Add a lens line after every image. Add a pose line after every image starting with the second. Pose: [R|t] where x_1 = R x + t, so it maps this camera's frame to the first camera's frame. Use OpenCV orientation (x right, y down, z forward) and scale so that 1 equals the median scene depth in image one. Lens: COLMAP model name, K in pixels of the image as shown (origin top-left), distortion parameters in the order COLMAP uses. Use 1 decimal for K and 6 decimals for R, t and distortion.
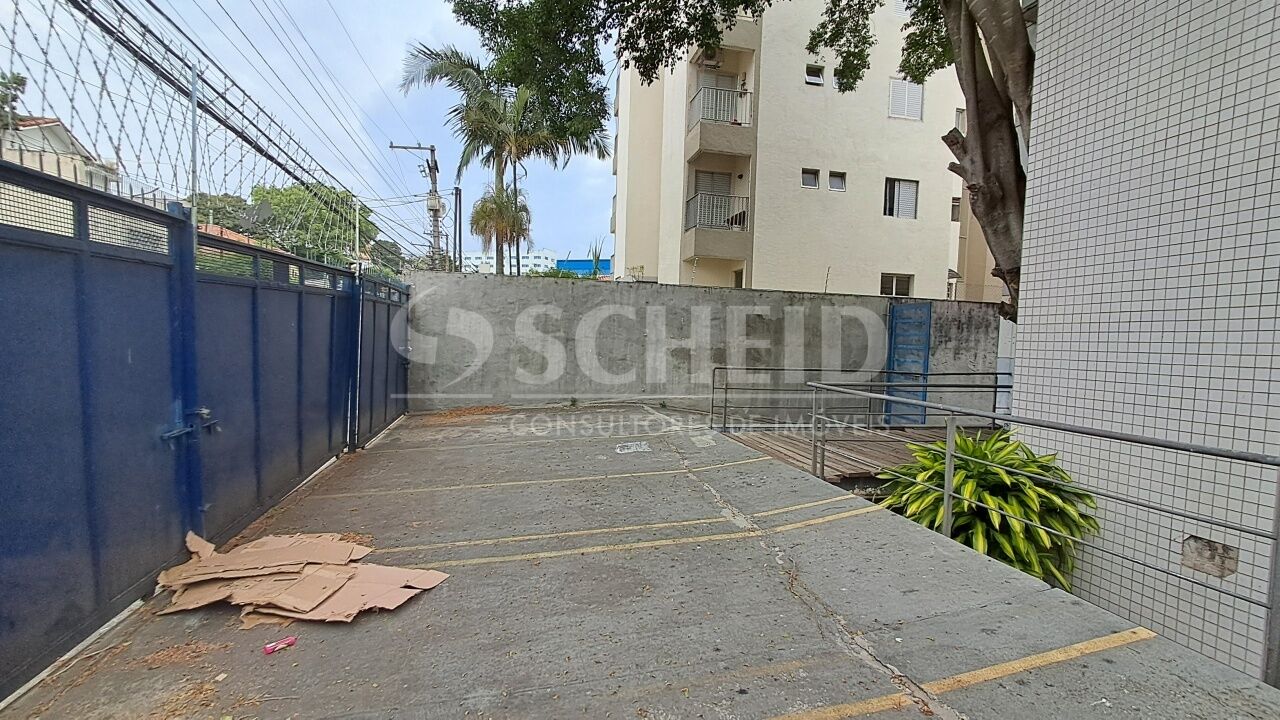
lens RADIAL K [[589.4, 0, 640.0], [0, 589.4, 360.0], [0, 0, 1]] dist [-0.000676, -0.000072]
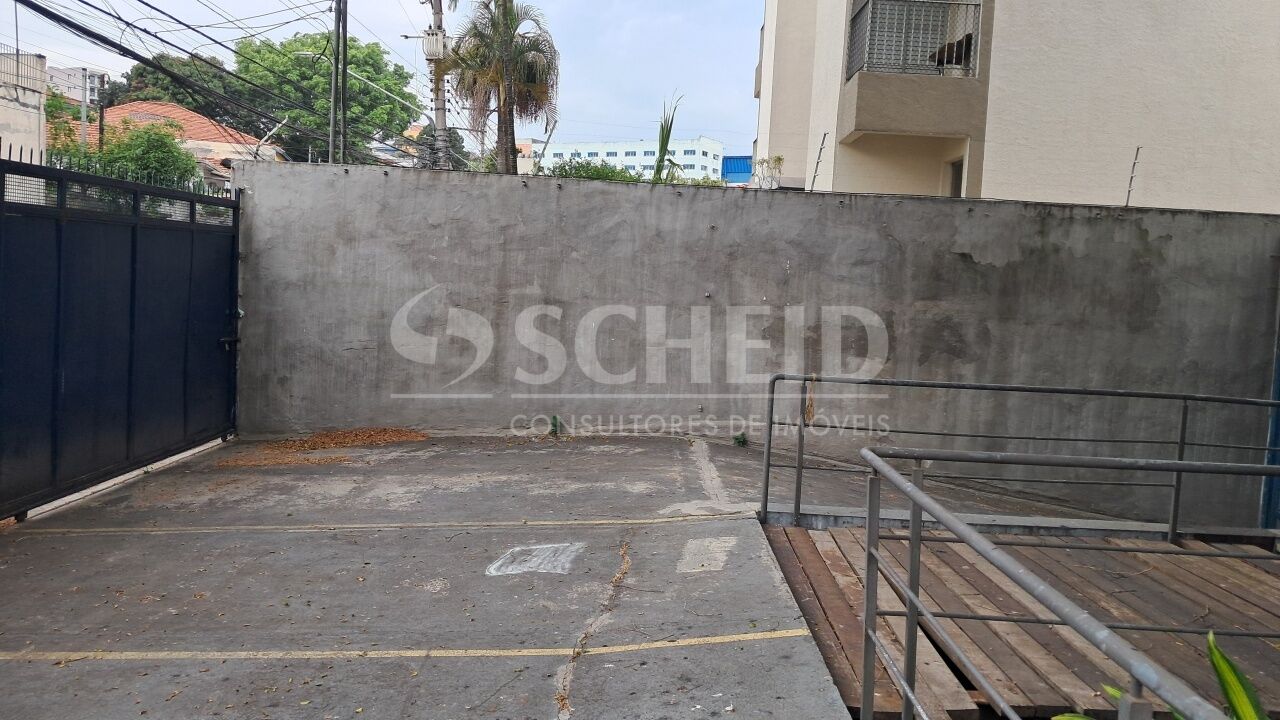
lens RADIAL K [[1004.4, 0, 640.0], [0, 1004.4, 360.0], [0, 0, 1]] dist [0.040723, -0.006310]
pose [[0.974500, 0.035063, -0.221629, 0.133671], [-0.028161, 0.999017, 0.034226, -0.015609], [0.222612, -0.027112, 0.974530, 0.182837]]
